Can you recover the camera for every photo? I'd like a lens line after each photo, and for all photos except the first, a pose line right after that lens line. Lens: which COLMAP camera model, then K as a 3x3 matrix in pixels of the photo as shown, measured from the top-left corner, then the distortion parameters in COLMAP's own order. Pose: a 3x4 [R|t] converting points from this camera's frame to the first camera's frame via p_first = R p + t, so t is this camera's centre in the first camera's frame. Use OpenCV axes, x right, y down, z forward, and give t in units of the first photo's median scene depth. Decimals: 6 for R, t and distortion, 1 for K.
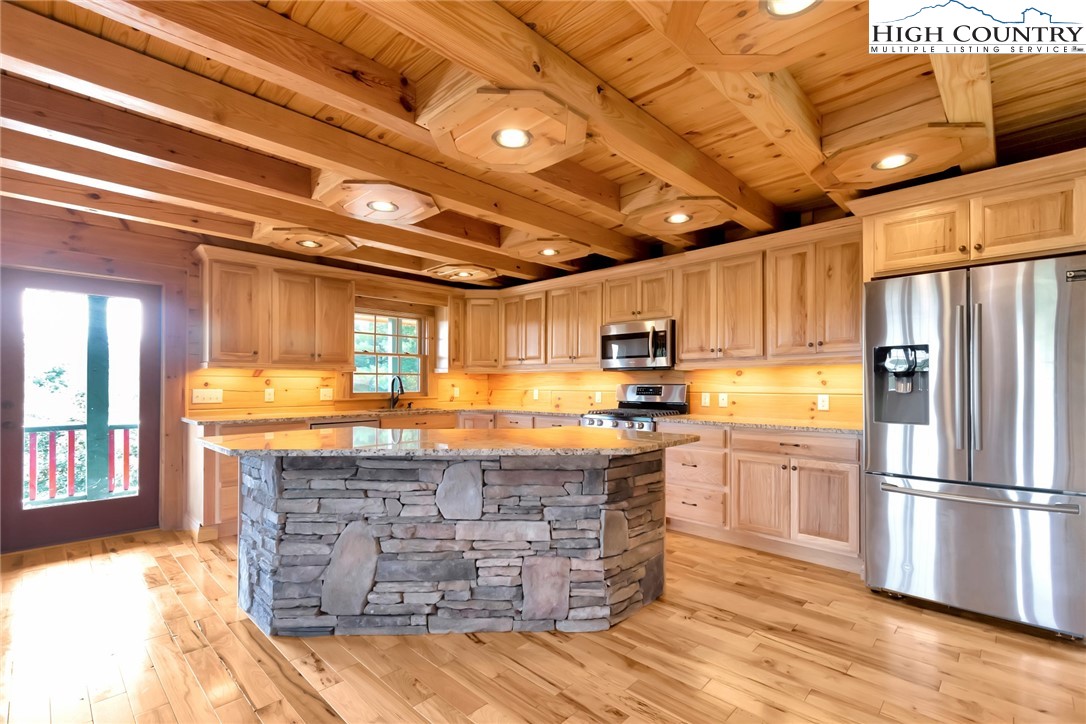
lens RADIAL K [[487.7, 0, 551.6], [0, 487.7, 382.8], [0, 0, 1]] dist [0.010023, -0.003922]
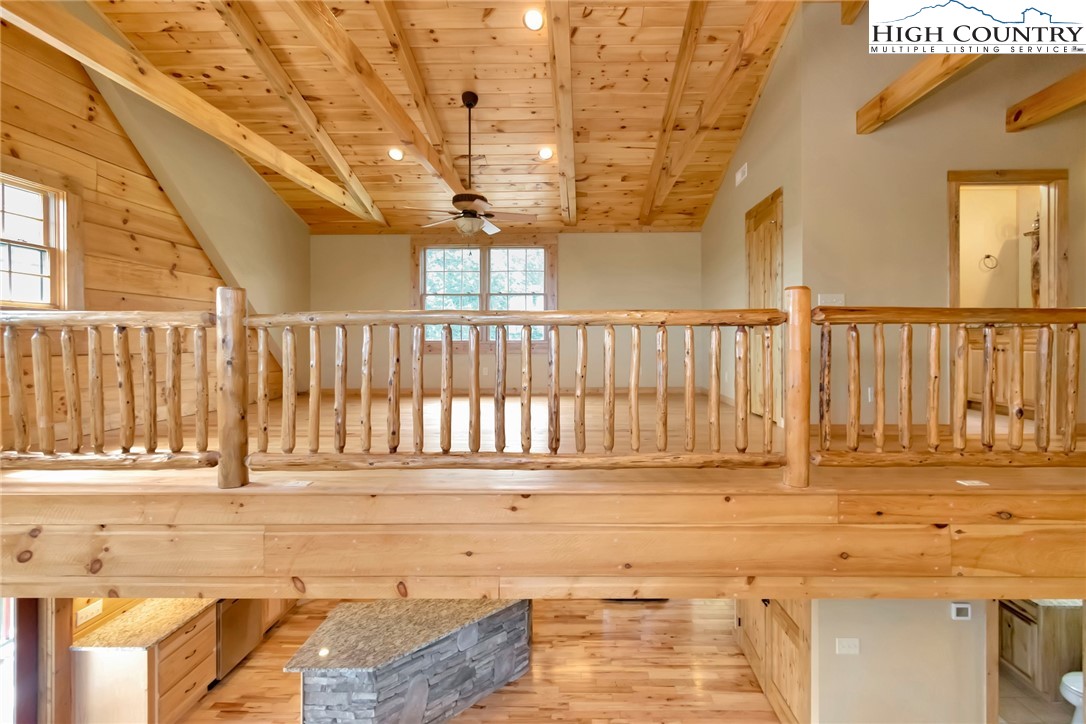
lens RADIAL K [[487.7, 0, 575.3], [0, 487.7, 343.1], [0, 0, 1]] dist [0.010023, -0.003922]
pose [[0.725001, -0.002648, 0.688743, -0.686936], [-0.002233, 0.999978, 0.006194, -0.531720], [-0.688745, -0.006029, 0.724979, -0.383060]]
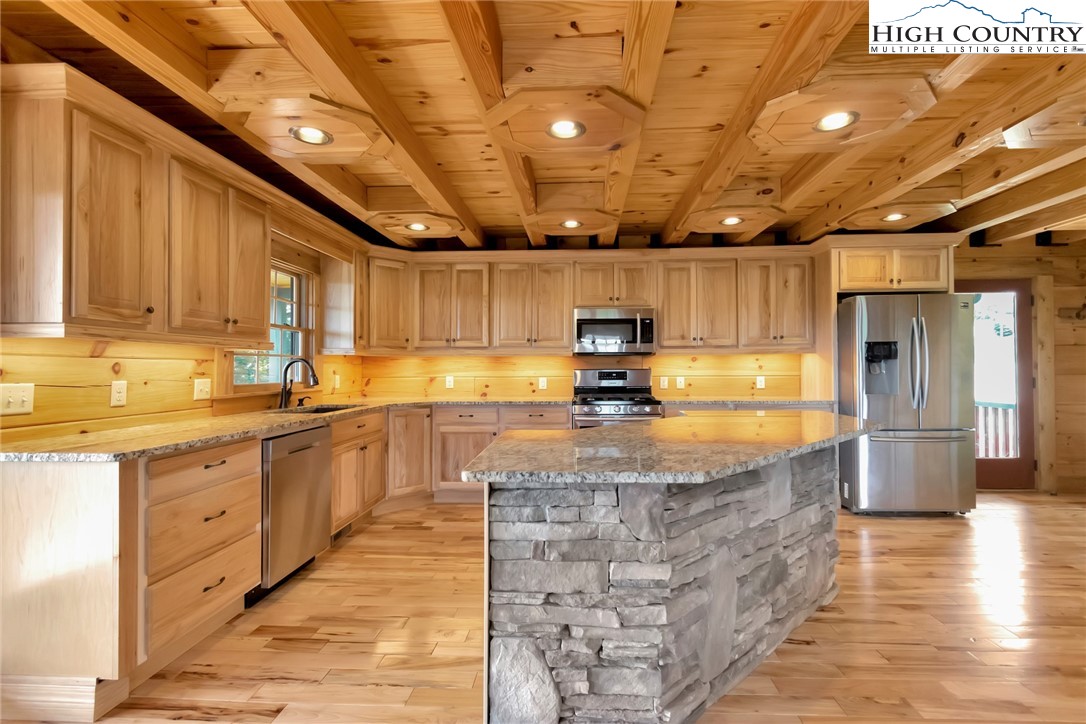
lens RADIAL K [[487.7, 0, 557.5], [0, 487.7, 366.1], [0, 0, 1]] dist [0.010023, -0.003922]
pose [[0.751319, 0.000049, 0.659940, -0.629292], [0.002820, 0.999991, -0.003284, -0.000222], [-0.659934, 0.004328, 0.751311, 0.338036]]
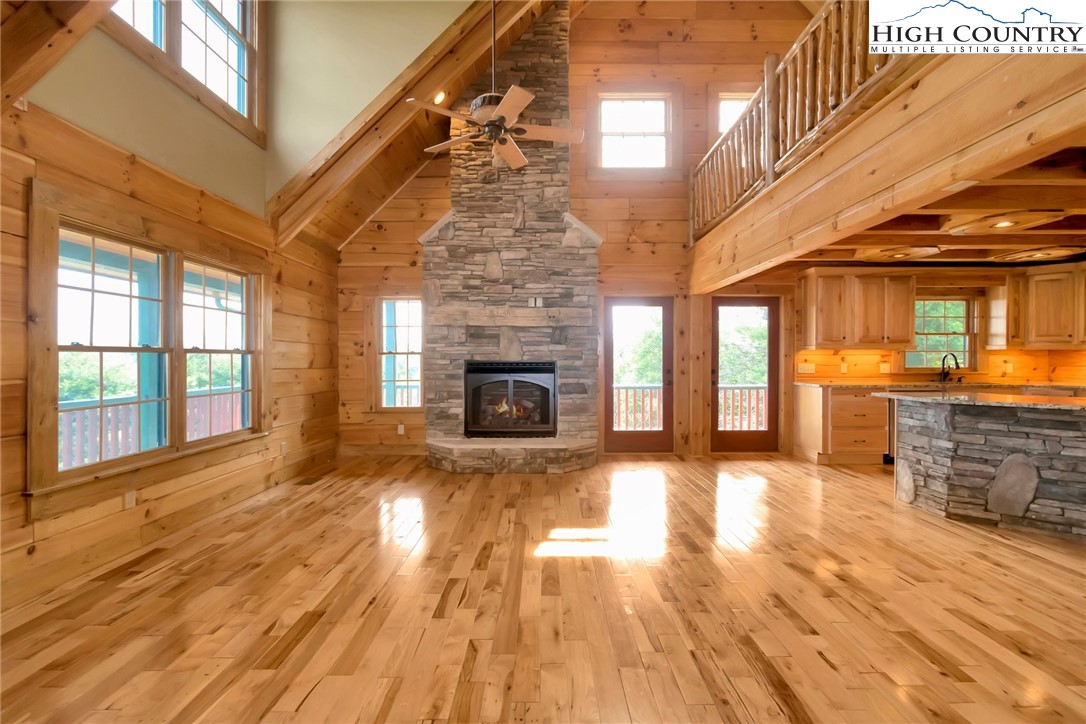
lens RADIAL K [[487.7, 0, 548.1], [0, 487.7, 365.2], [0, 0, 1]] dist [0.010023, -0.003922]
pose [[0.692536, 0.006174, -0.721357, -0.180085], [0.003729, 0.999919, 0.012138, -0.004018], [0.721374, -0.011096, 0.692457, -0.599443]]
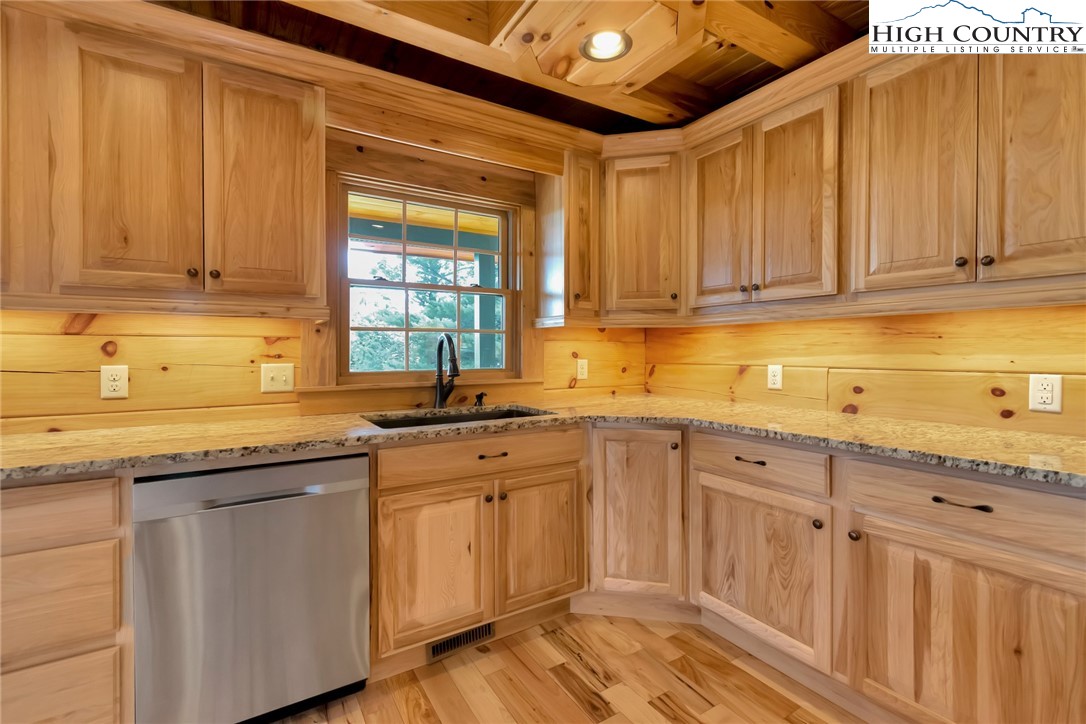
lens RADIAL K [[487.7, 0, 556.1], [0, 487.7, 352.8], [0, 0, 1]] dist [0.010023, -0.003922]
pose [[0.971786, -0.002766, -0.235849, -0.157471], [0.003603, 0.999989, 0.003116, 0.002723], [0.235837, -0.003878, 0.971785, 0.776064]]
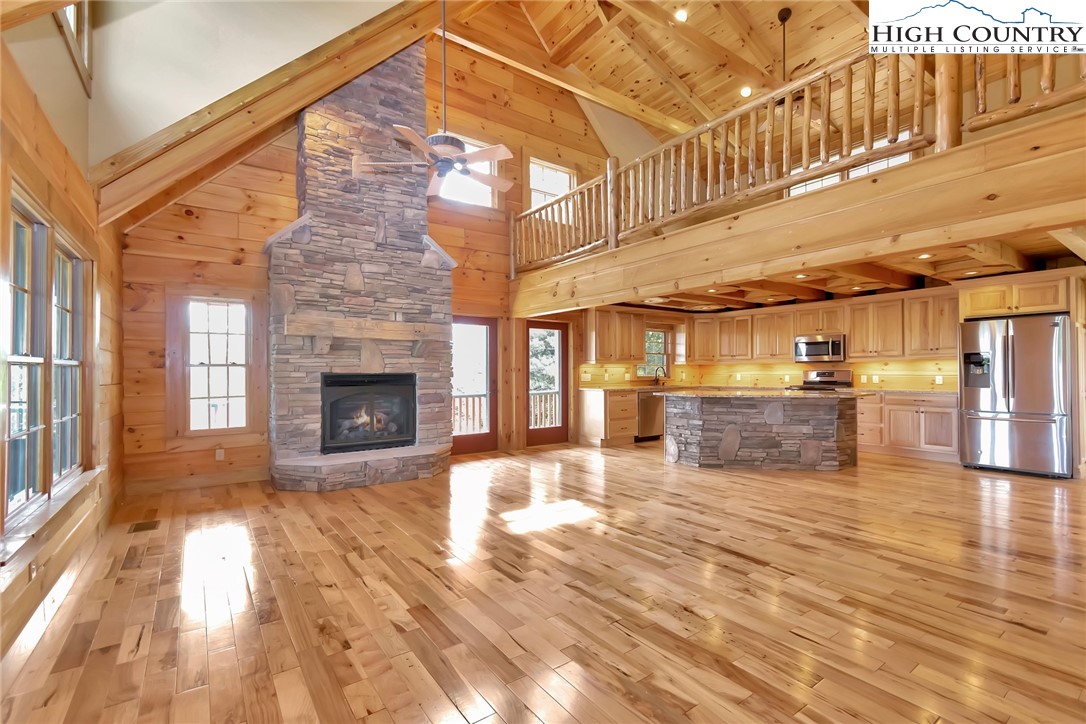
lens RADIAL K [[487.7, 0, 544.1], [0, 487.7, 366.4], [0, 0, 1]] dist [0.010023, -0.003922]
pose [[0.982605, -0.007024, -0.185578, -0.510781], [0.006083, 0.999966, -0.005640, -0.008309], [0.185611, 0.004413, 0.982613, -0.986834]]
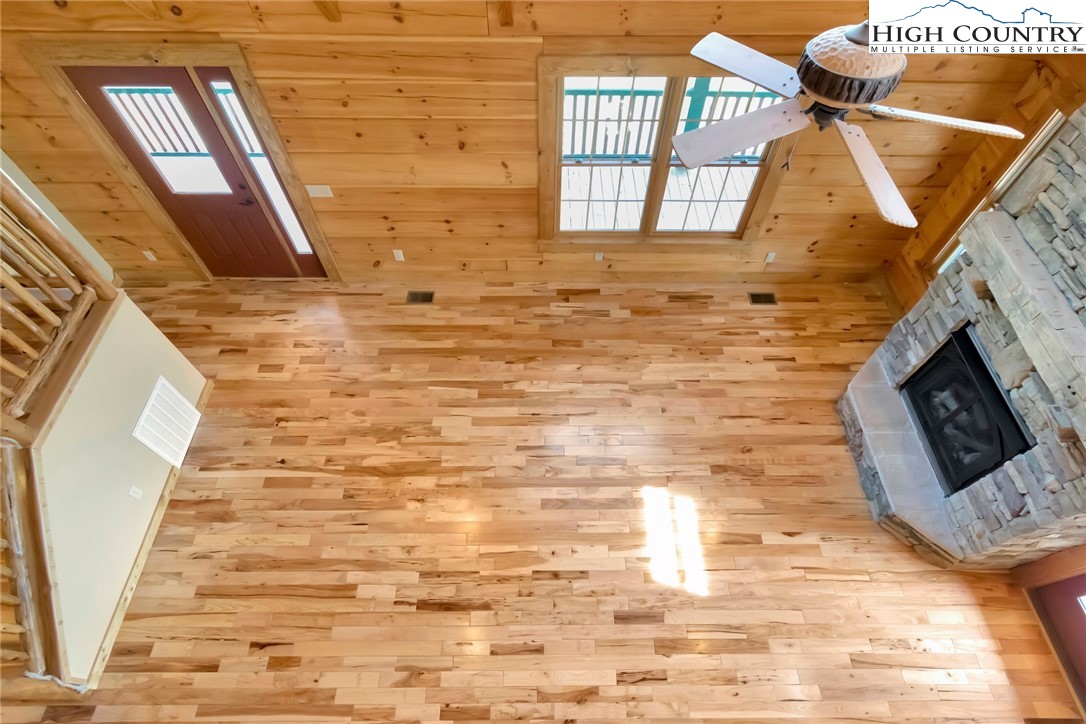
lens RADIAL K [[512.0, 0, 544.4], [0, 512.0, 450.7], [0, 0, 1]] dist [0.009022, 0.000488]
pose [[-0.724197, 0.598288, -0.342916, -0.331375], [-0.001189, 0.496188, 0.868214, -0.675435], [0.689592, 0.629165, -0.358627, 0.141531]]
